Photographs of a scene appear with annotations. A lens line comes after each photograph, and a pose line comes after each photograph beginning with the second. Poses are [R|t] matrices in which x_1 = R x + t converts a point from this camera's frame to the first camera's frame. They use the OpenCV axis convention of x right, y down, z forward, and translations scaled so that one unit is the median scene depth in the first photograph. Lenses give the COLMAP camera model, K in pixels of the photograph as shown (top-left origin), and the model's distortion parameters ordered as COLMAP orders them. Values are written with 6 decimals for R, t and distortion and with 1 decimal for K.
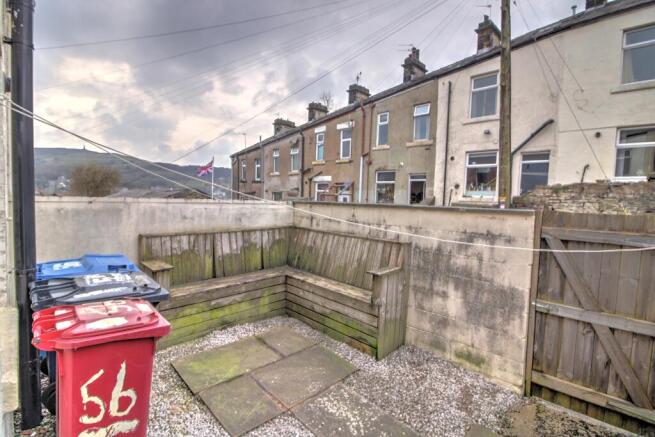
lens RADIAL K [[305.9, 0, 331.4], [0, 305.9, 214.7], [0, 0, 1]] dist [-0.003083, -0.000100]
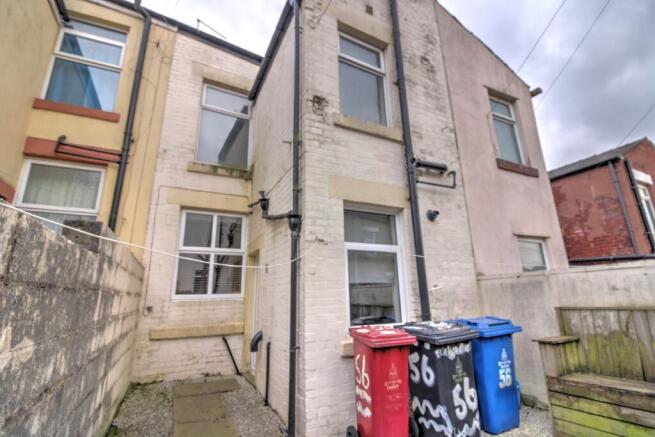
lens RADIAL K [[305.9, 0, 331.4], [0, 305.9, 214.7], [0, 0, 1]] dist [-0.003083, -0.000100]
pose [[-0.295299, -0.282554, -0.912667, 0.545956], [-0.039909, 0.958082, -0.283701, 0.085856], [0.954571, -0.047353, -0.294197, 0.587527]]
